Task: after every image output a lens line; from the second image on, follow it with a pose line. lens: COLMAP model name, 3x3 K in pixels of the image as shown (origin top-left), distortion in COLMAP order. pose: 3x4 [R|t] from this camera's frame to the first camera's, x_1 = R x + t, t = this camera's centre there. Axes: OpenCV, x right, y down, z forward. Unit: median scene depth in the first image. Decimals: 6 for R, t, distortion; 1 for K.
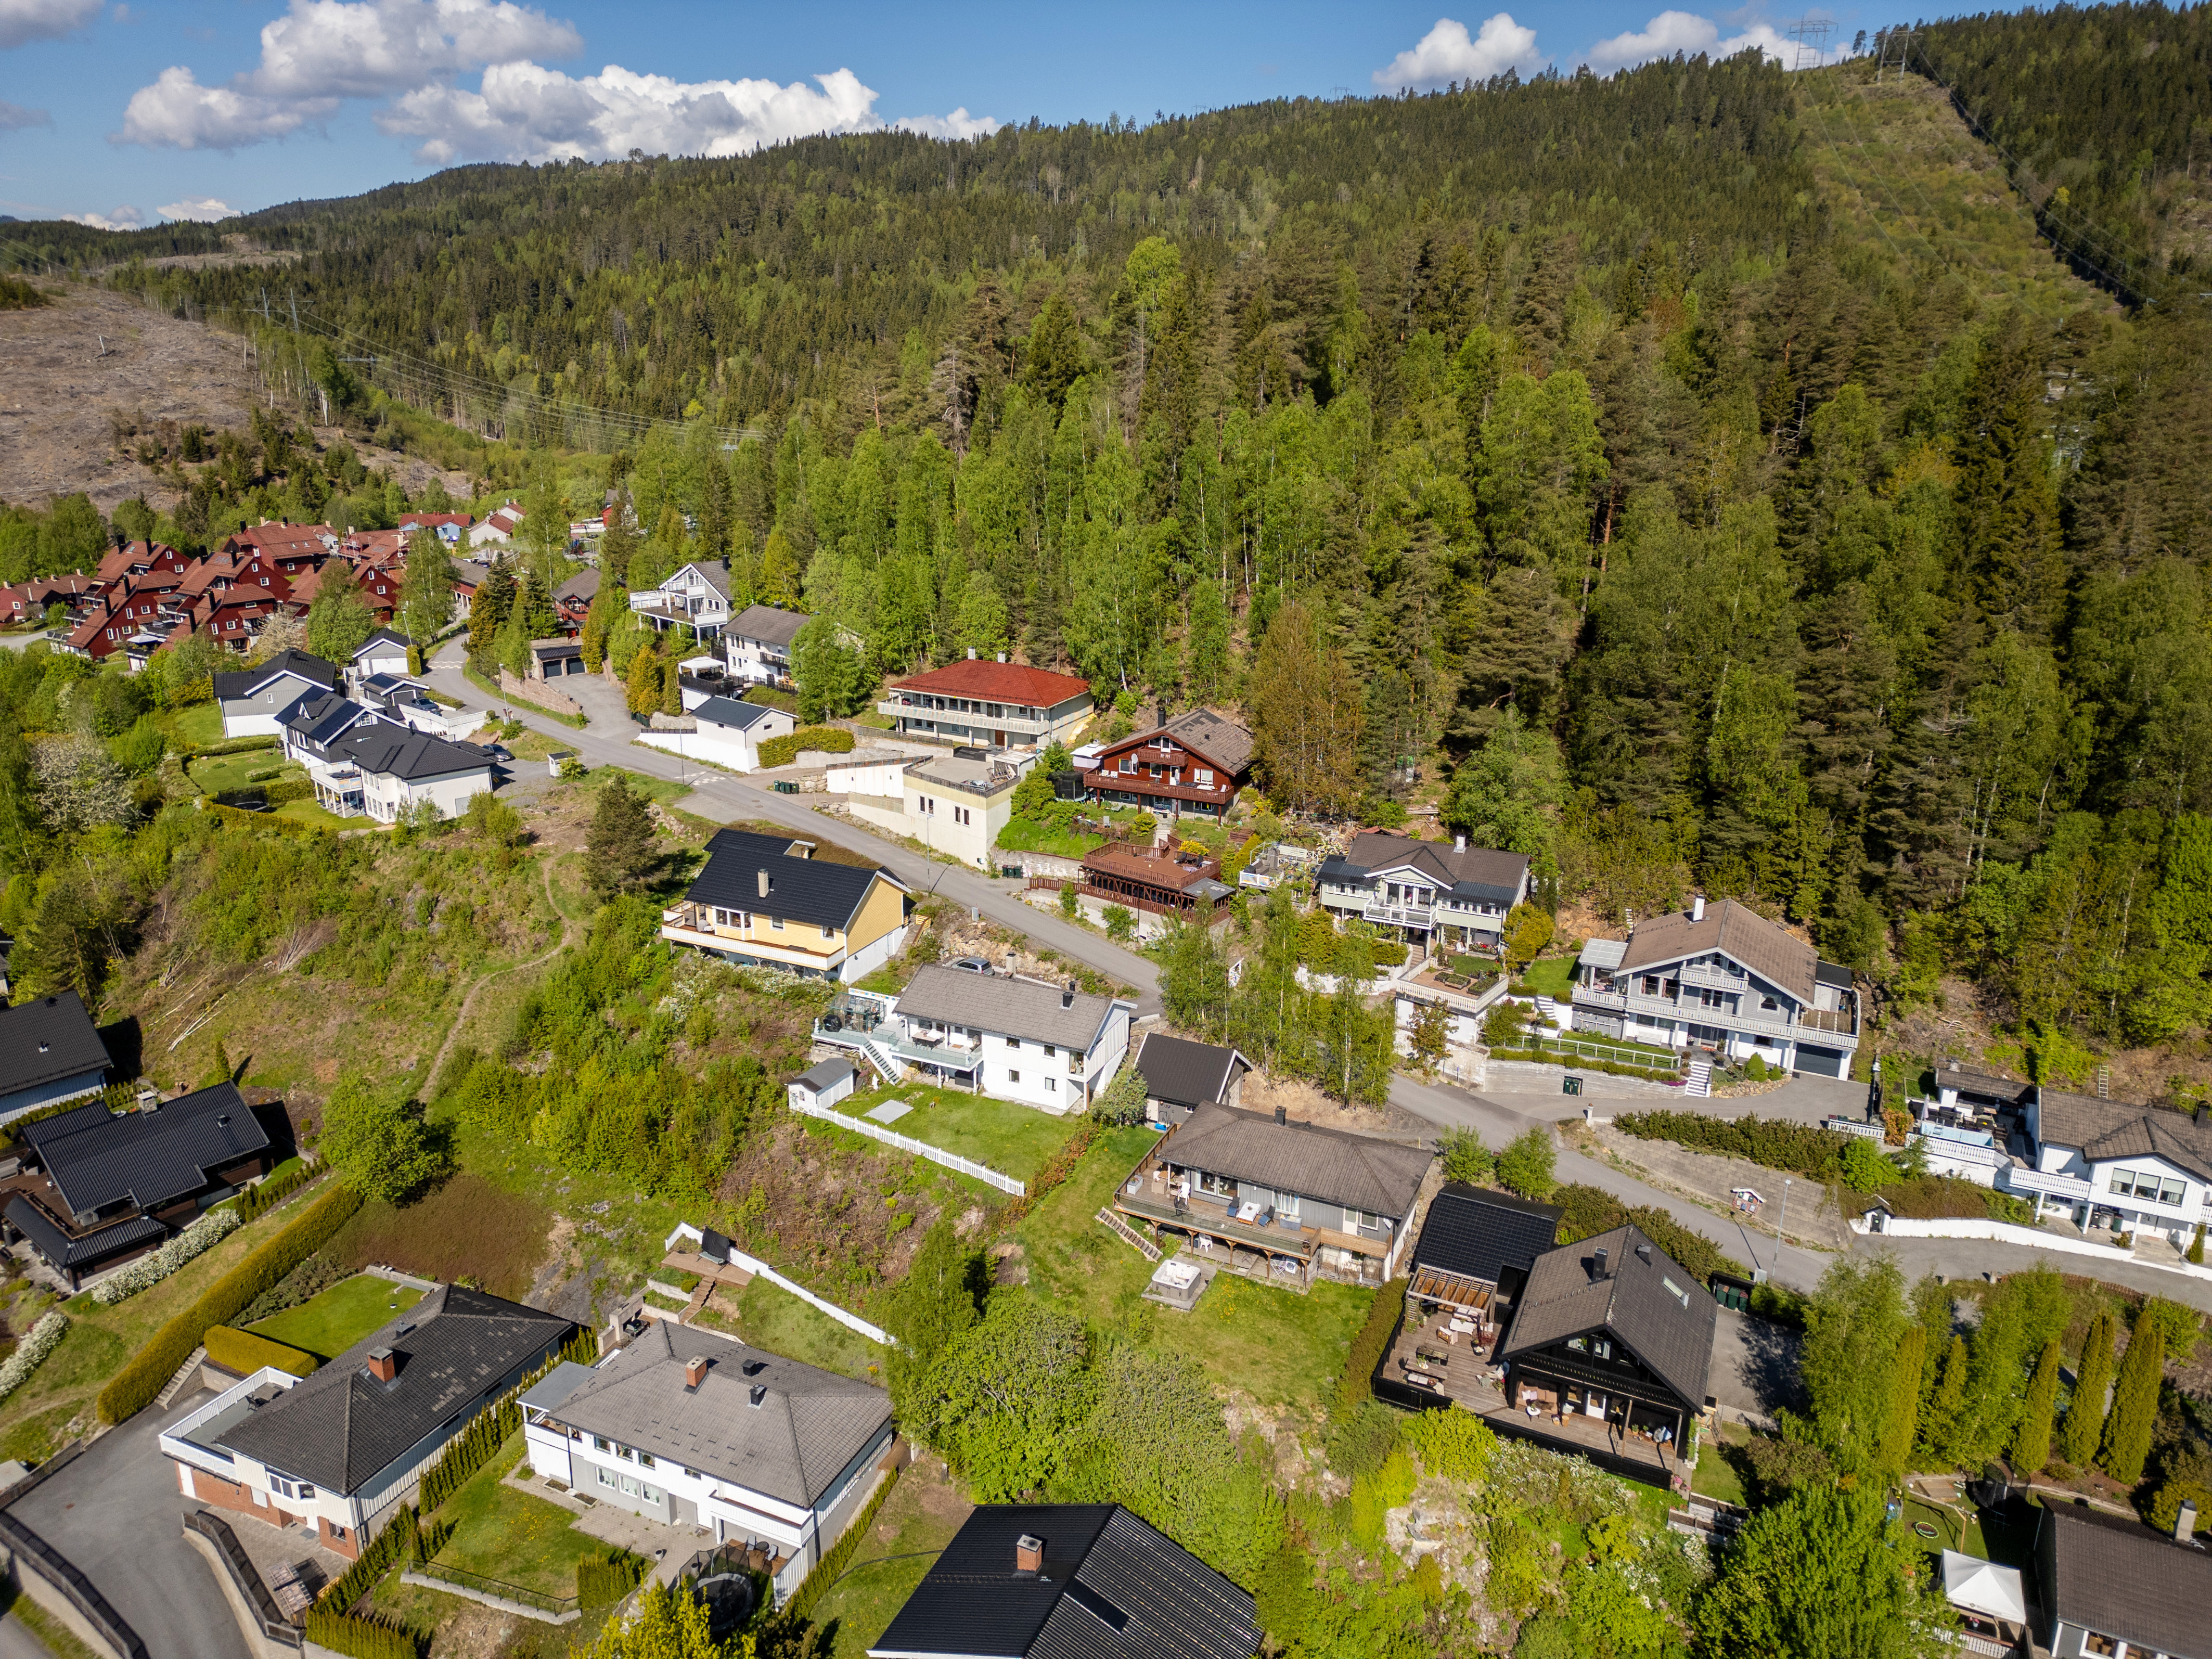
lens RADIAL K [[1558.6, 0, 1180.7], [0, 1558.6, 829.2], [0, 0, 1]] dist [-0.033508, 0.007808]
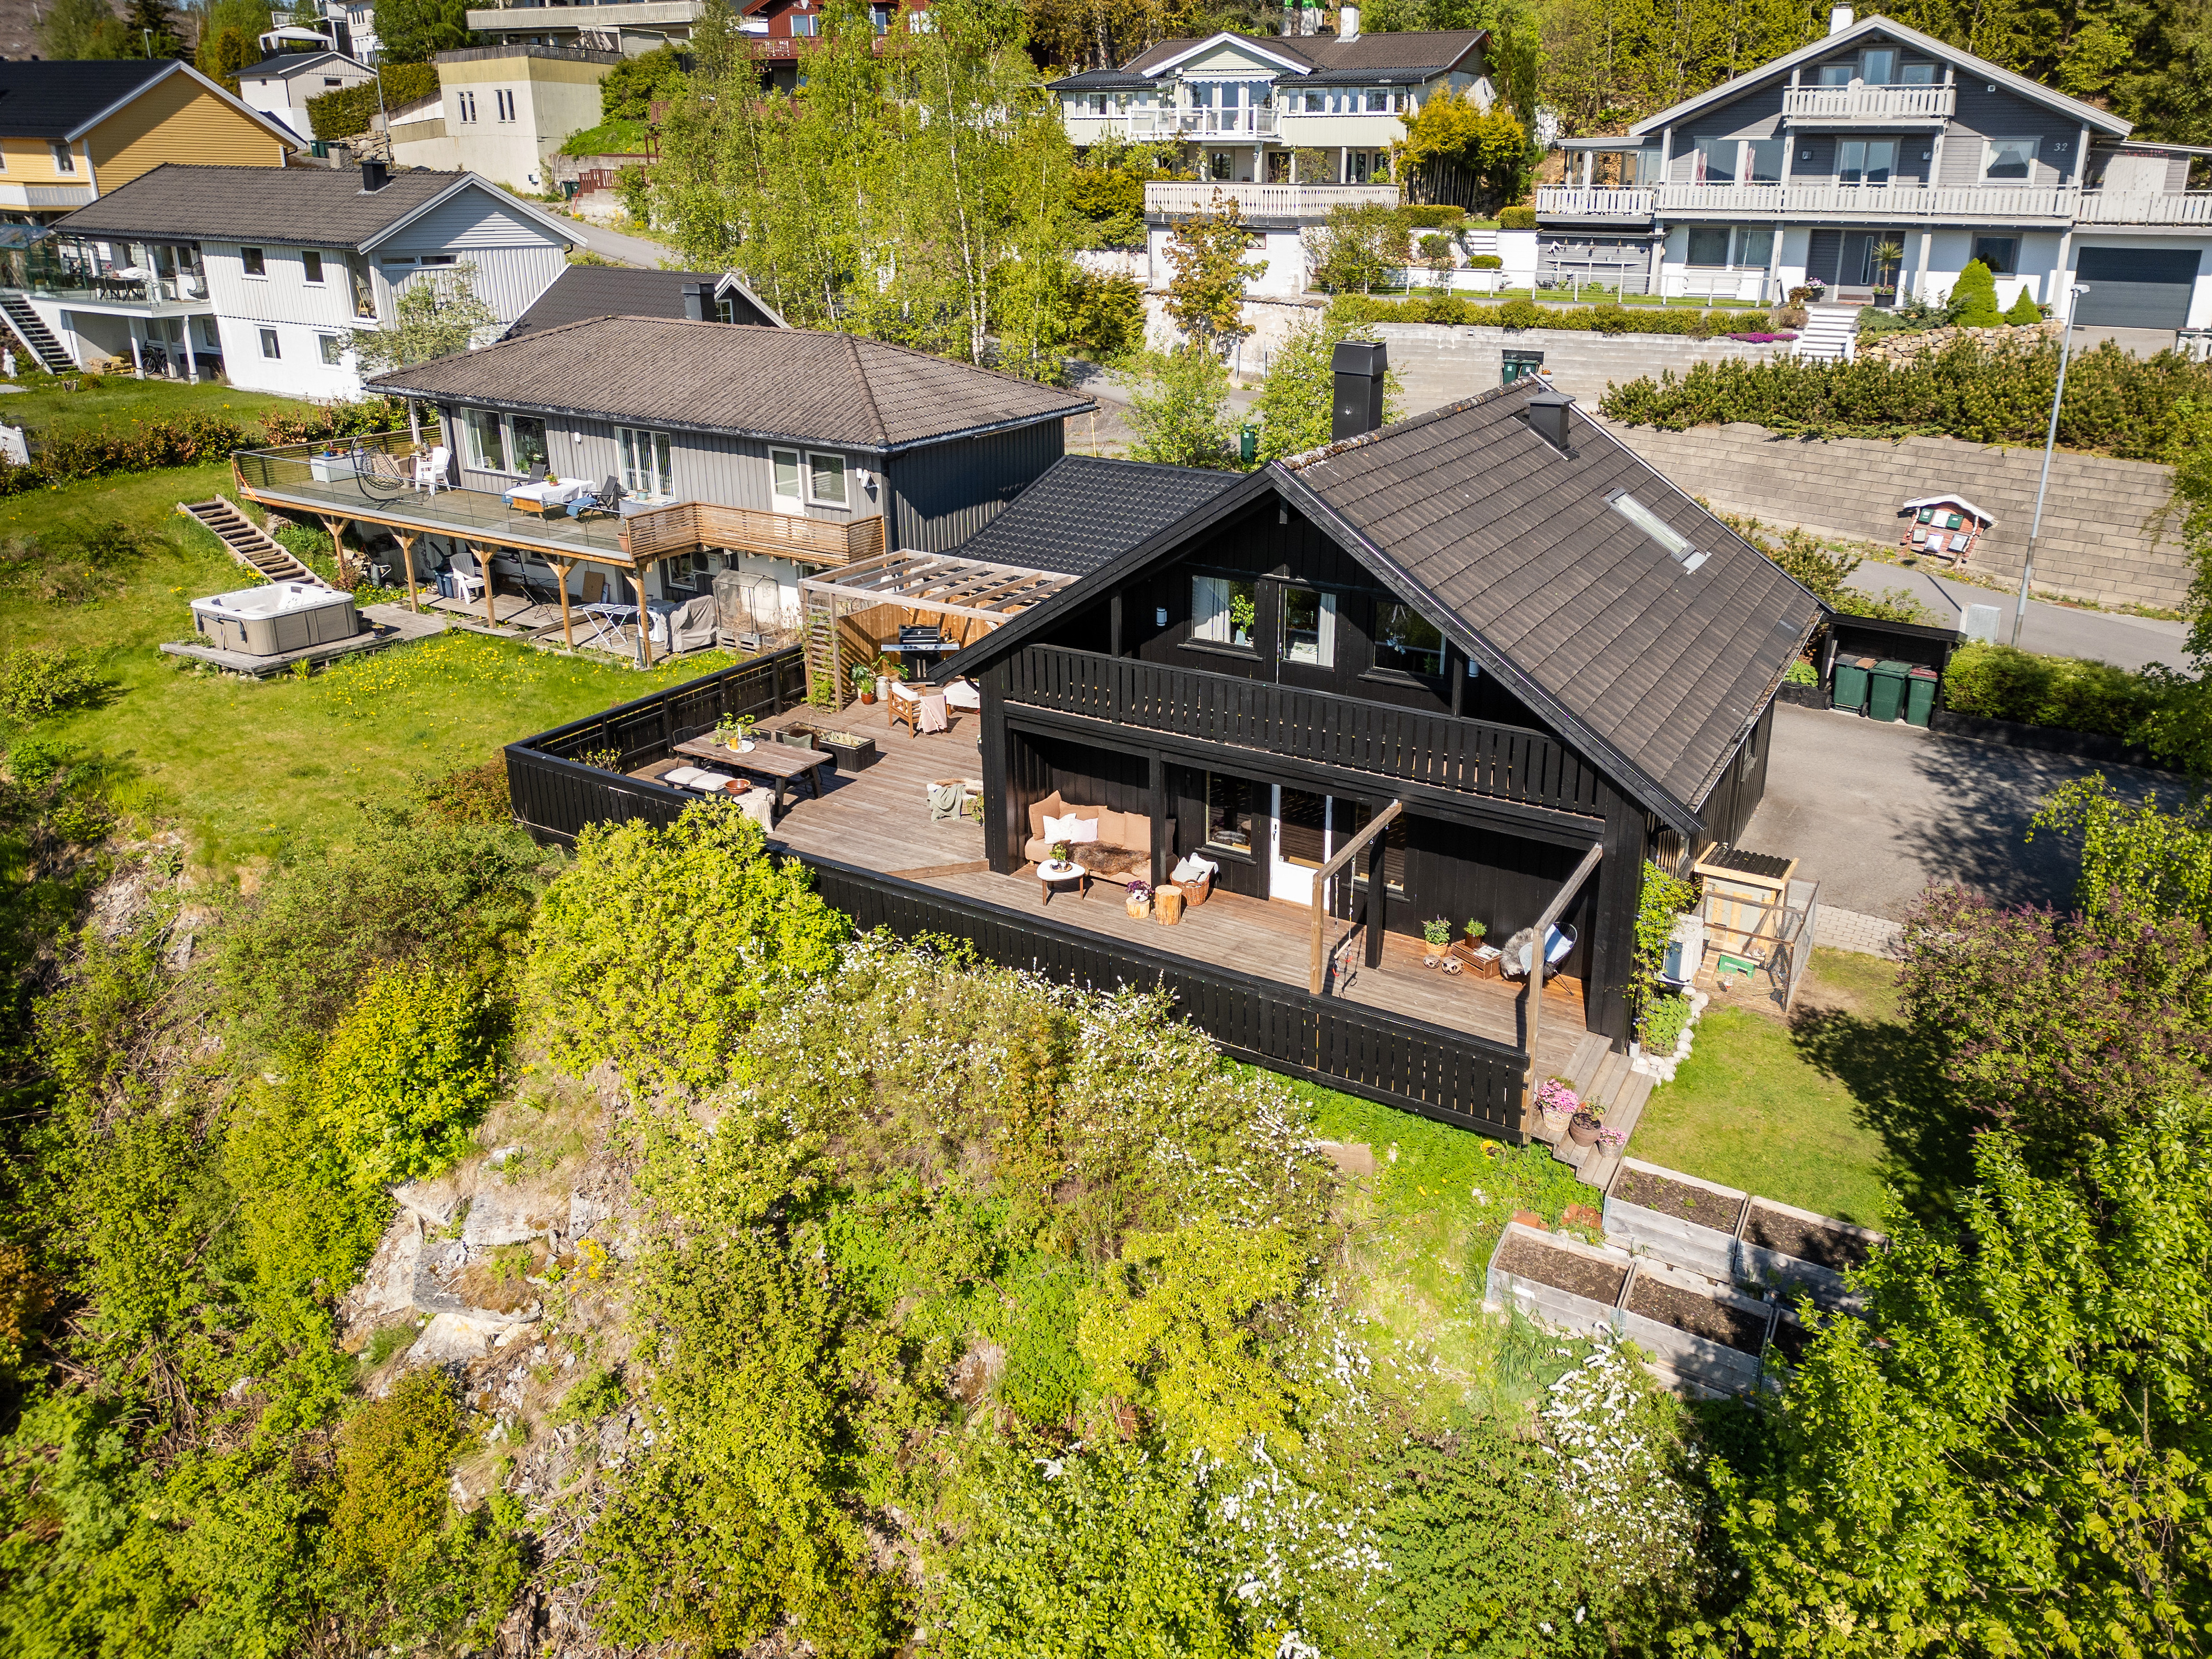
lens RADIAL K [[1557.4, 0, 1099.6], [0, 1557.4, 771.6], [0, 0, 1]] dist [0.020658, -0.007860]
pose [[0.987854, -0.008354, -0.155161, 0.274759], [0.018645, 0.997712, 0.064982, 0.338200], [0.154263, -0.067086, 0.985750, 0.728858]]
